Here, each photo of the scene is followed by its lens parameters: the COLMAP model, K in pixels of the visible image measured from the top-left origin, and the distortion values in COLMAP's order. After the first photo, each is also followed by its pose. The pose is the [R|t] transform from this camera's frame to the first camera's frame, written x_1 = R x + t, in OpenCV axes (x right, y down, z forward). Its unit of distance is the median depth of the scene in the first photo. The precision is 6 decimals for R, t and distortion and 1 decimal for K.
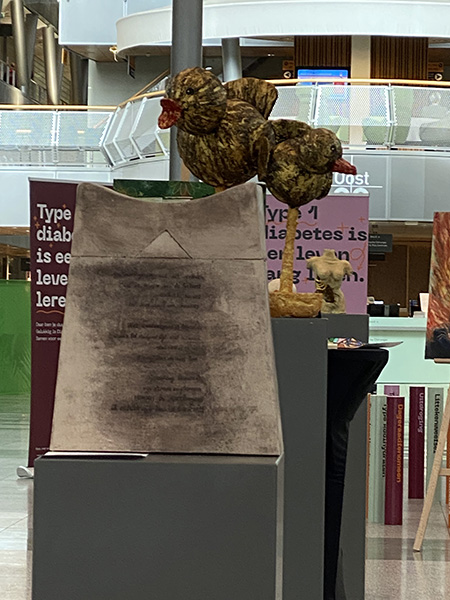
lens RADIAL K [[2538.2, 0, 224.8], [0, 2538.2, 299.8], [0, 0, 1]] dist [0.050712, 0.000000]
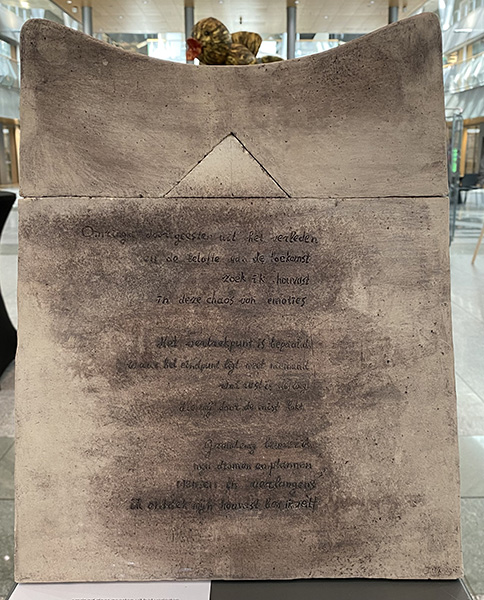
lens RADIAL K [[615.0, 0, 248.4], [0, 615.0, 299.4], [0, 0, 1]] dist [0.076845, 0.000000]
pose [[0.997068, -0.034474, 0.068317, -0.028641], [0.017520, 0.971900, 0.234743, -0.024540], [-0.074490, -0.232858, 0.969654, 0.889734]]
